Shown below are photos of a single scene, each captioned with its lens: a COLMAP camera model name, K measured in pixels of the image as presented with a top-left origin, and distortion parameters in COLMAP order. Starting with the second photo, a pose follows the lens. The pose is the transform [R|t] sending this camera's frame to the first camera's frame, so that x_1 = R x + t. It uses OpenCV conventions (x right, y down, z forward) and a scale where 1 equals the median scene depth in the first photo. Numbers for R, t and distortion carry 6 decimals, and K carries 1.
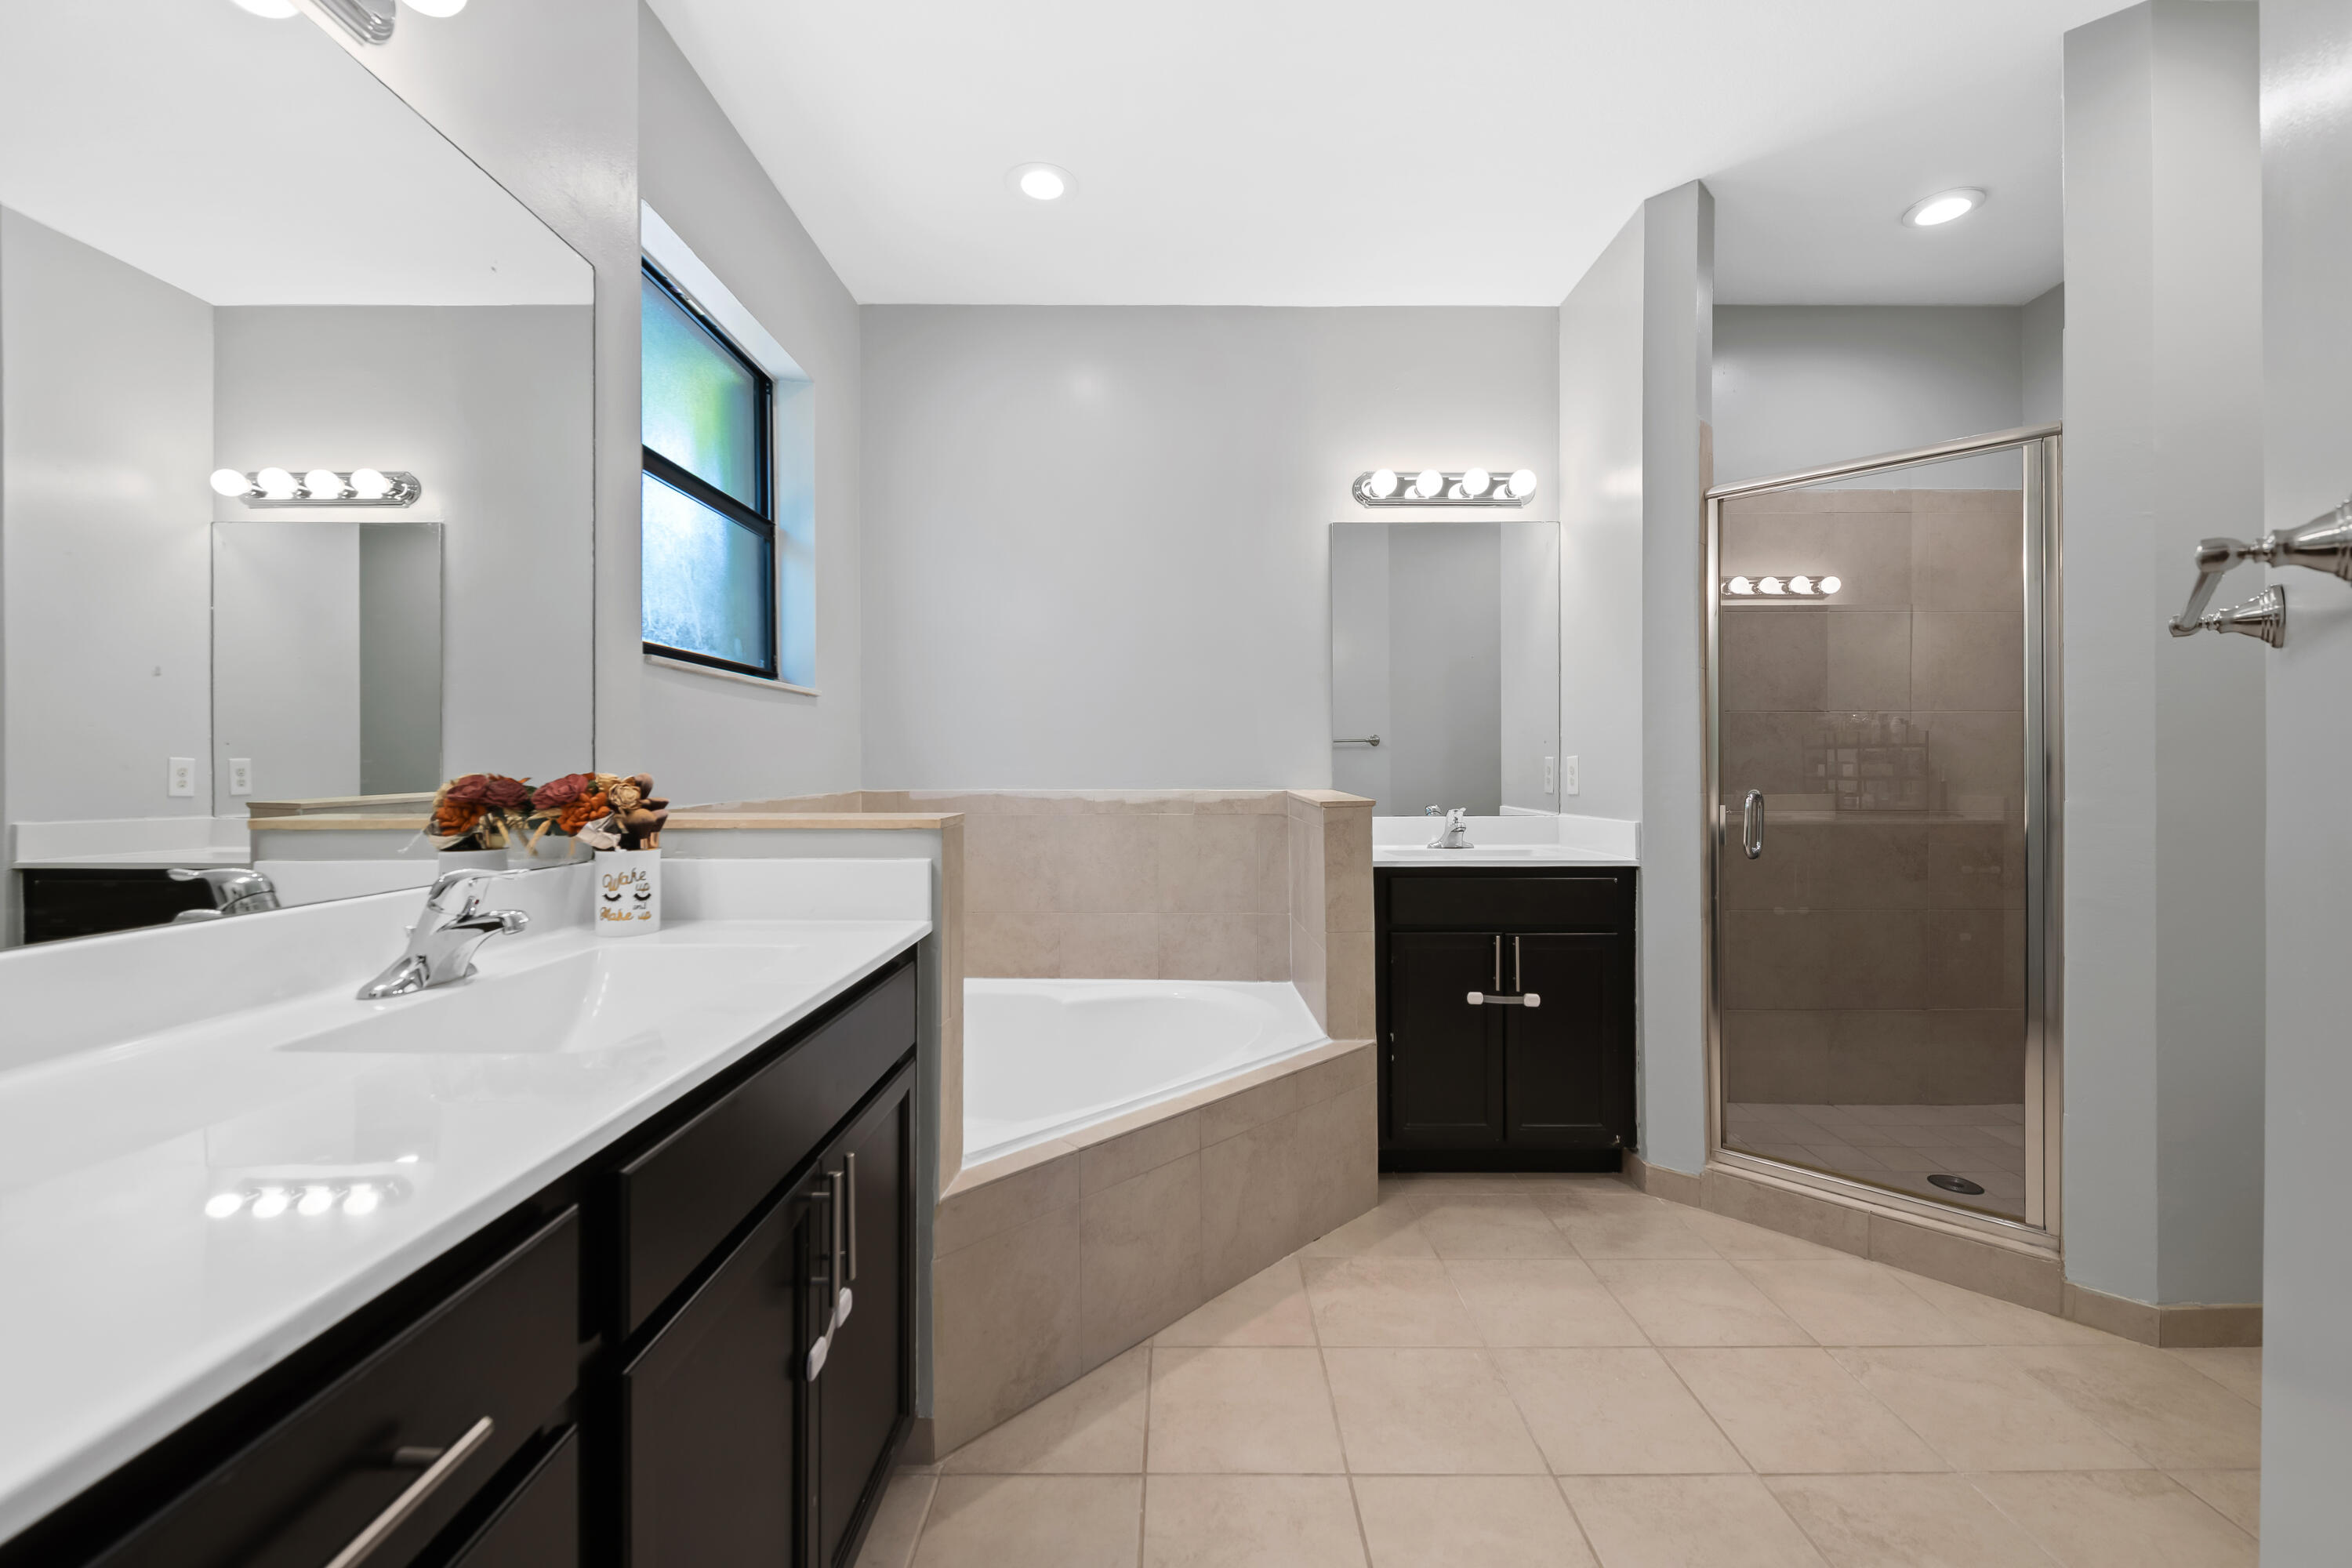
lens RADIAL K [[927.7, 0, 1189.5], [0, 927.7, 769.4], [0, 0, 1]] dist [-0.002375, -0.000380]
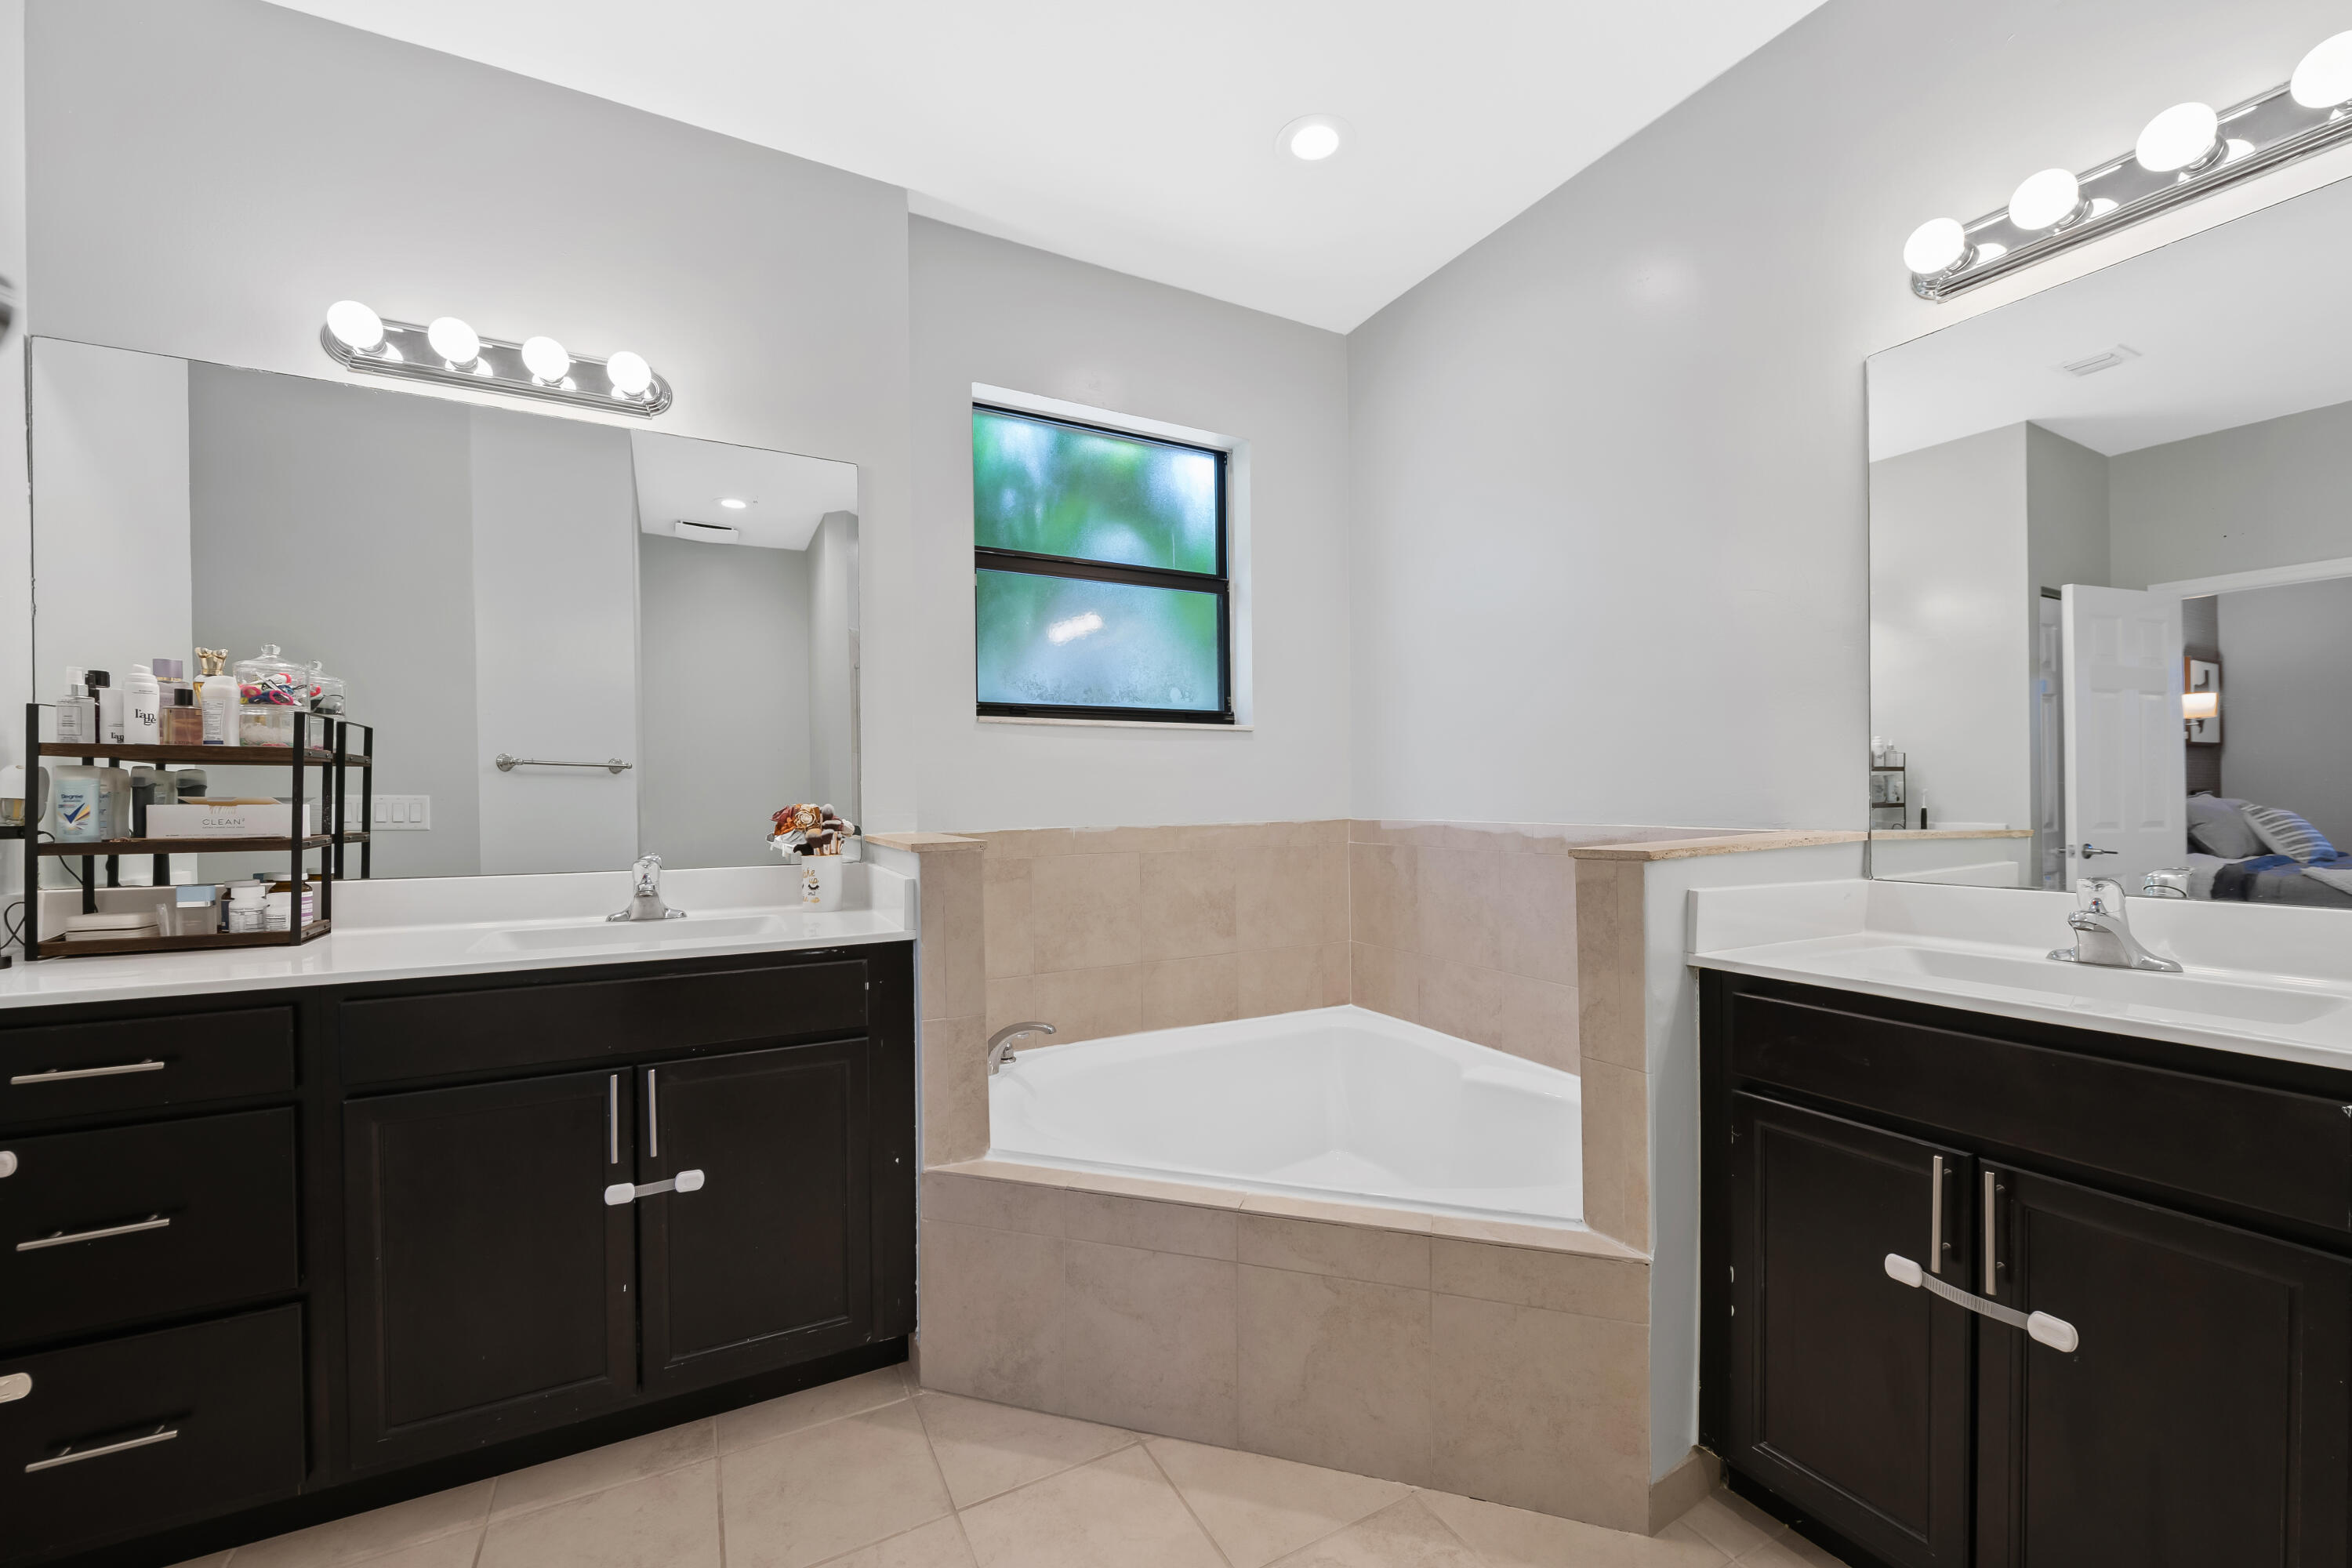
lens RADIAL K [[927.7, 0, 1179.7], [0, 927.7, 807.1], [0, 0, 1]] dist [-0.002375, -0.000380]
pose [[0.478972, 0.007566, -0.877798, 0.609840], [0.005937, 0.999912, 0.011858, -0.003406], [0.877810, -0.010891, 0.478885, 0.487384]]
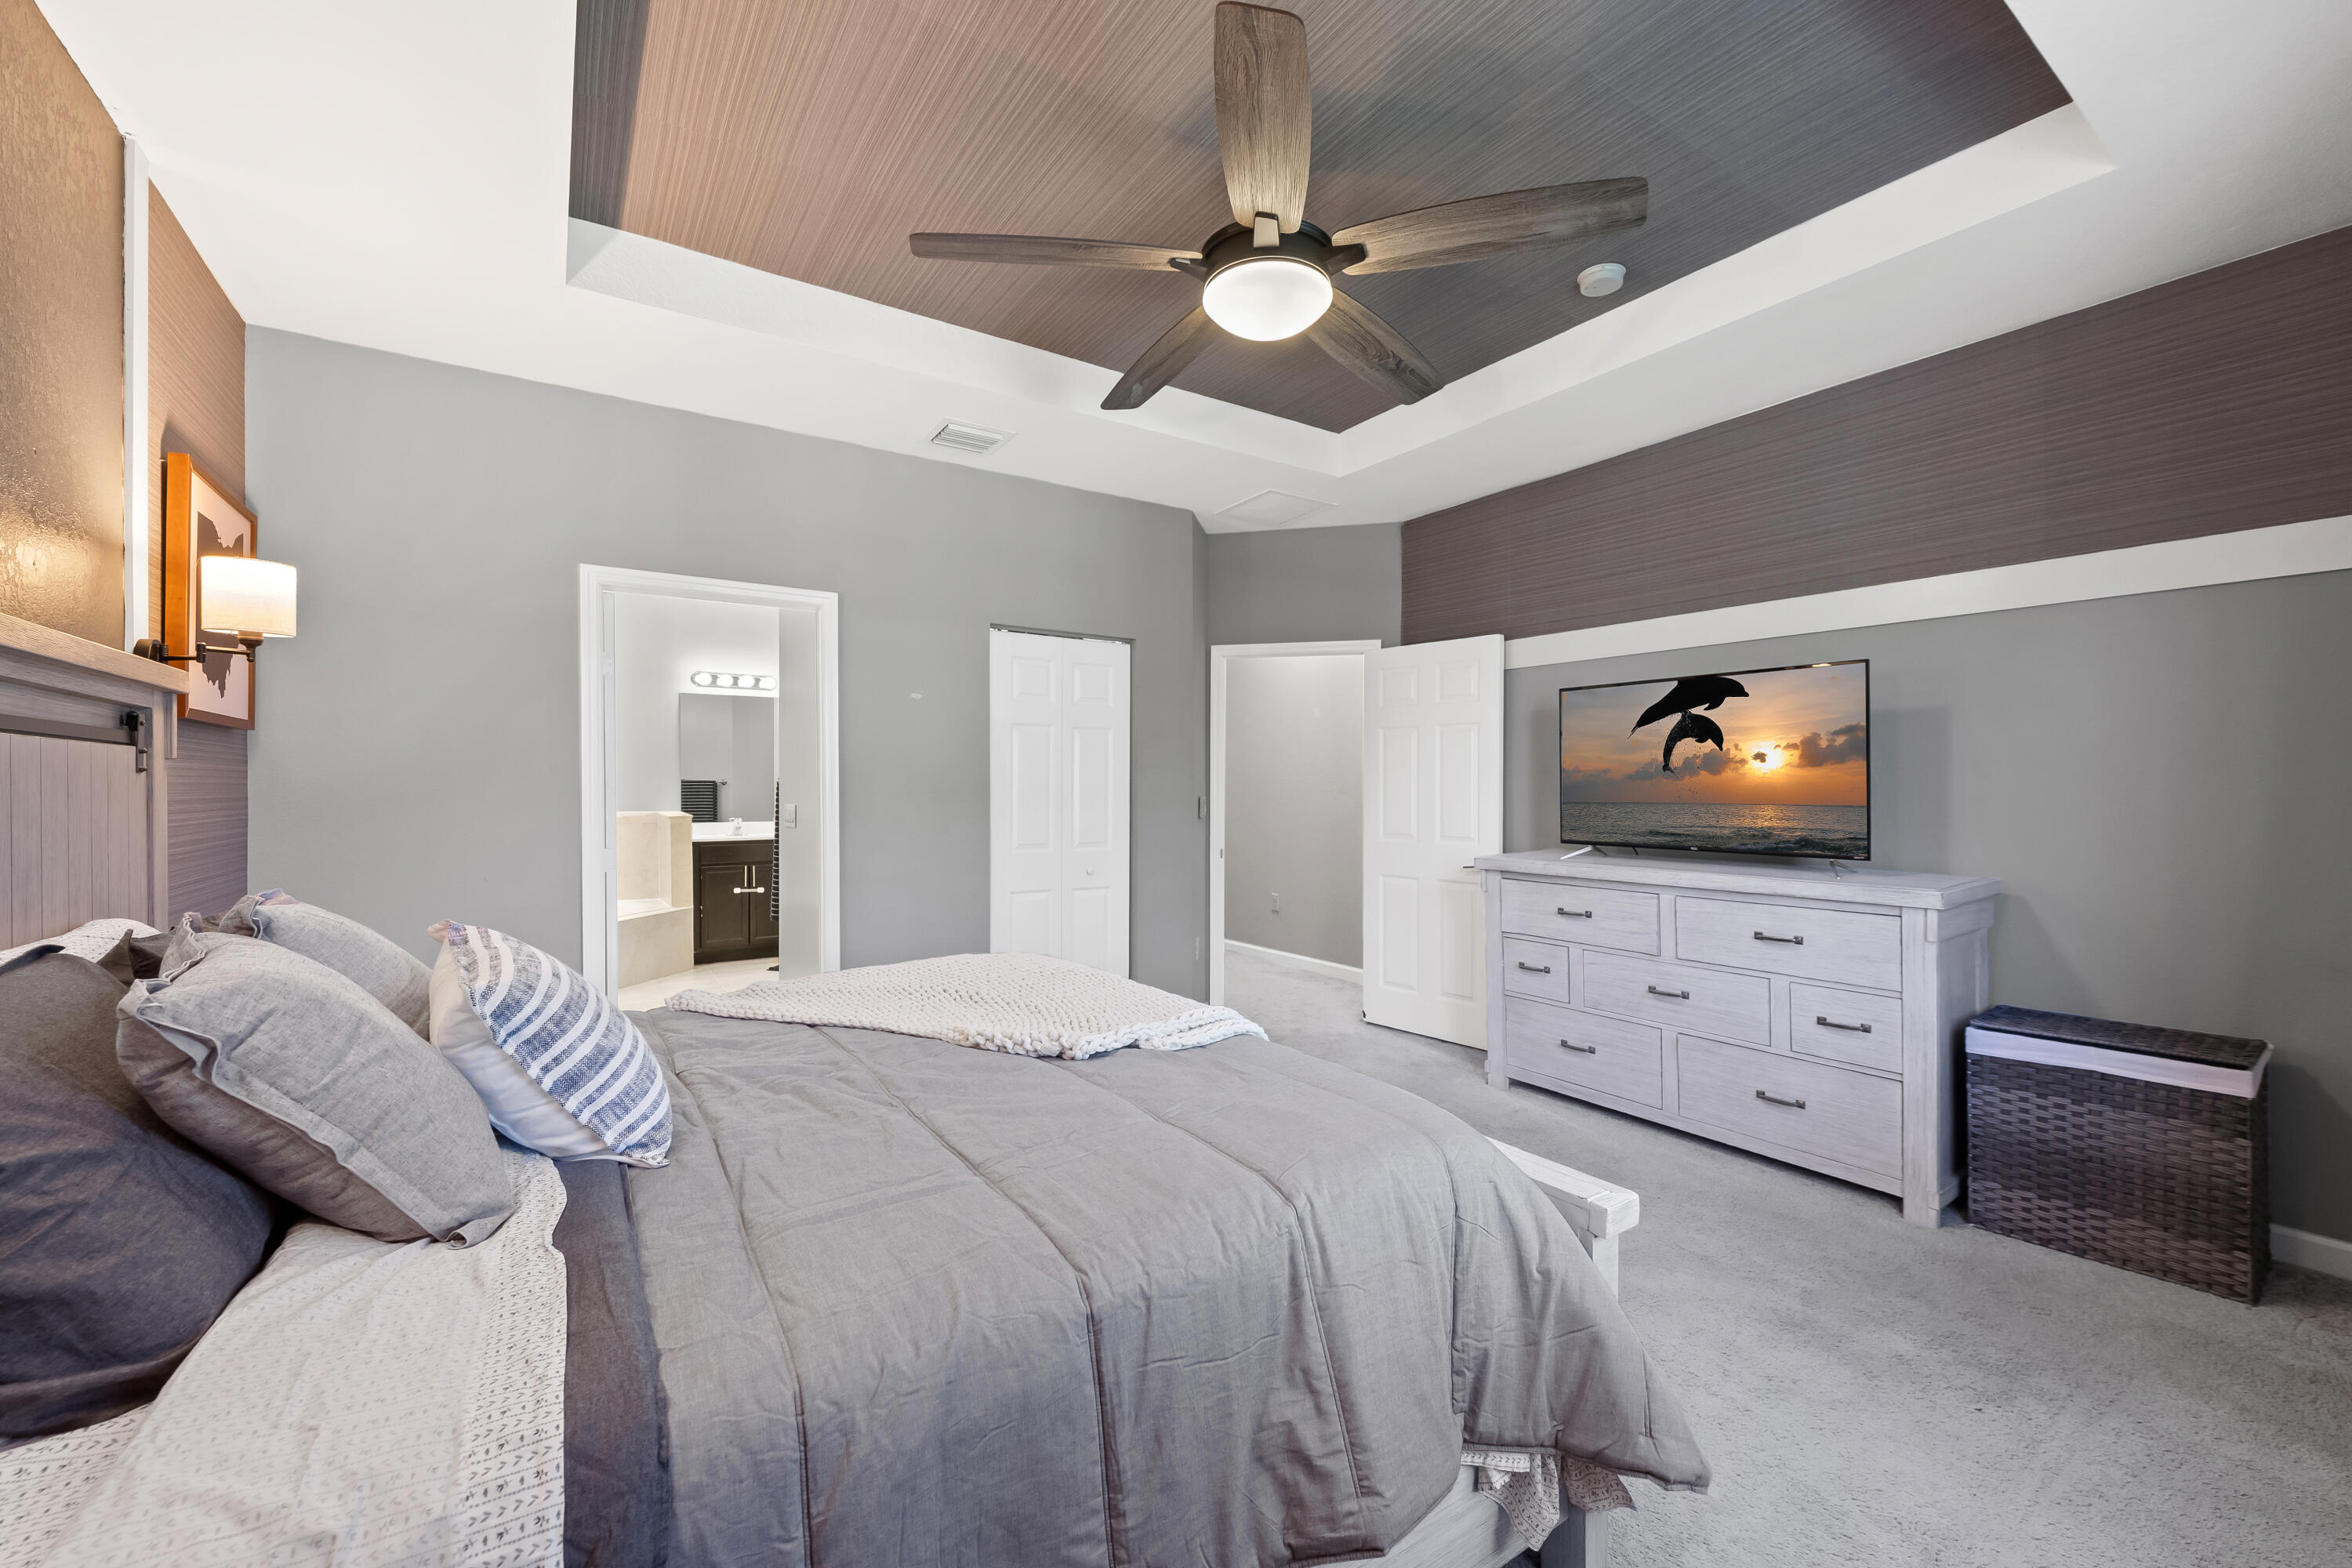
lens RADIAL K [[927.7, 0, 1179.7], [0, 927.7, 775.3], [0, 0, 1]] dist [-0.002375, -0.000380]
pose [[0.820255, 0.006114, 0.571966, -0.182496], [-0.007542, 0.999972, 0.000128, -0.097941], [-0.571949, -0.004418, 0.820278, -2.053885]]
